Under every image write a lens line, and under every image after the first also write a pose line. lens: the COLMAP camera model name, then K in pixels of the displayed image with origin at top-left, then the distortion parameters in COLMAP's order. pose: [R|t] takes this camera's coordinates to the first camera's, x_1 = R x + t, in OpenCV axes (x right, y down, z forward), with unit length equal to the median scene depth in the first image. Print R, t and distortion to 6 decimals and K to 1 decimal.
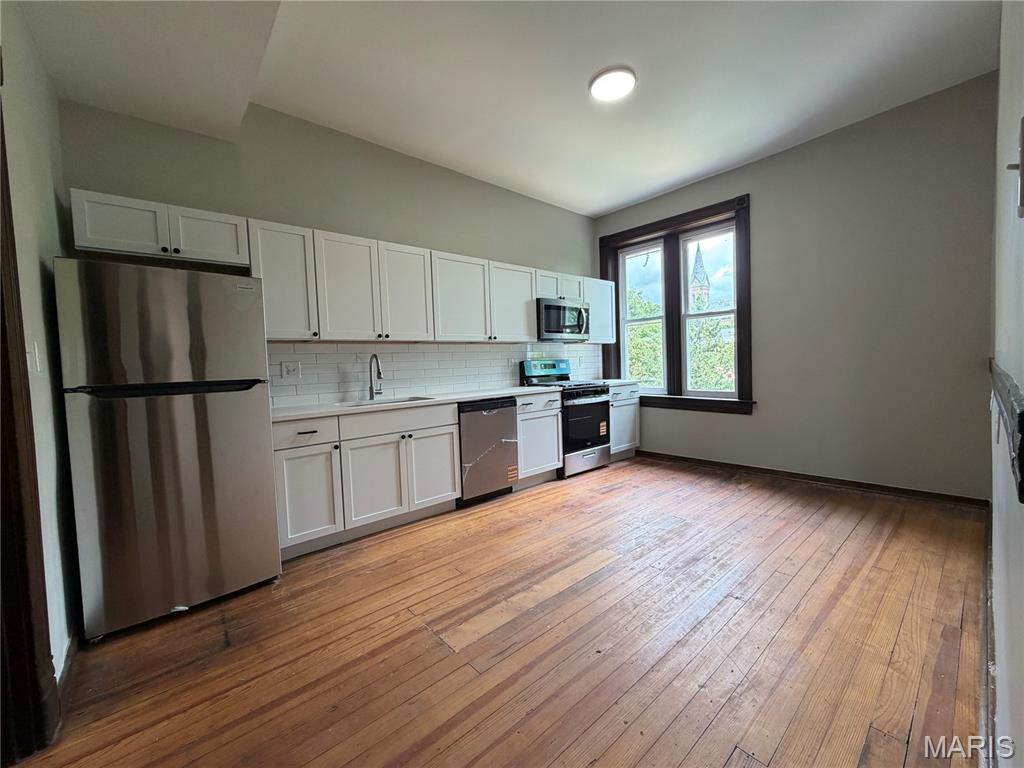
lens RADIAL K [[407.2, 0, 508.7], [0, 407.2, 384.1], [0, 0, 1]] dist [0.000655, -0.000020]
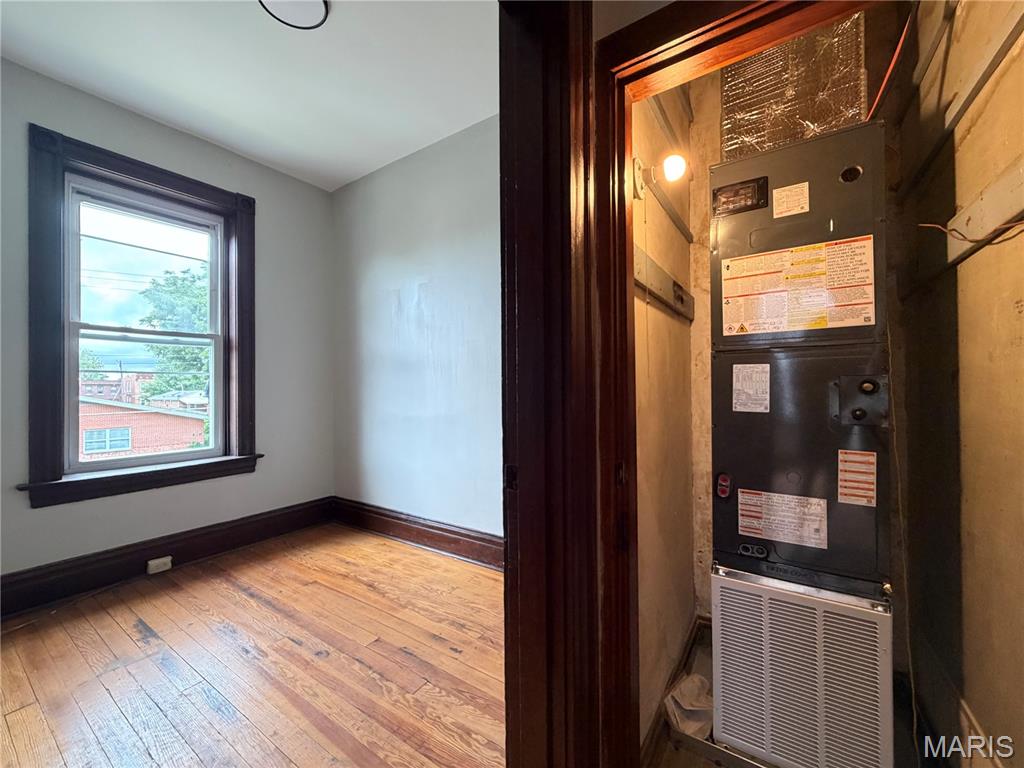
lens RADIAL K [[407.2, 0, 515.2], [0, 407.2, 382.5], [0, 0, 1]] dist [0.000655, -0.000020]
pose [[-0.274797, 0.028427, 0.961082, -0.371953], [0.065943, 0.997766, -0.010657, -0.067843], [-0.959238, 0.060449, -0.276058, 0.851476]]
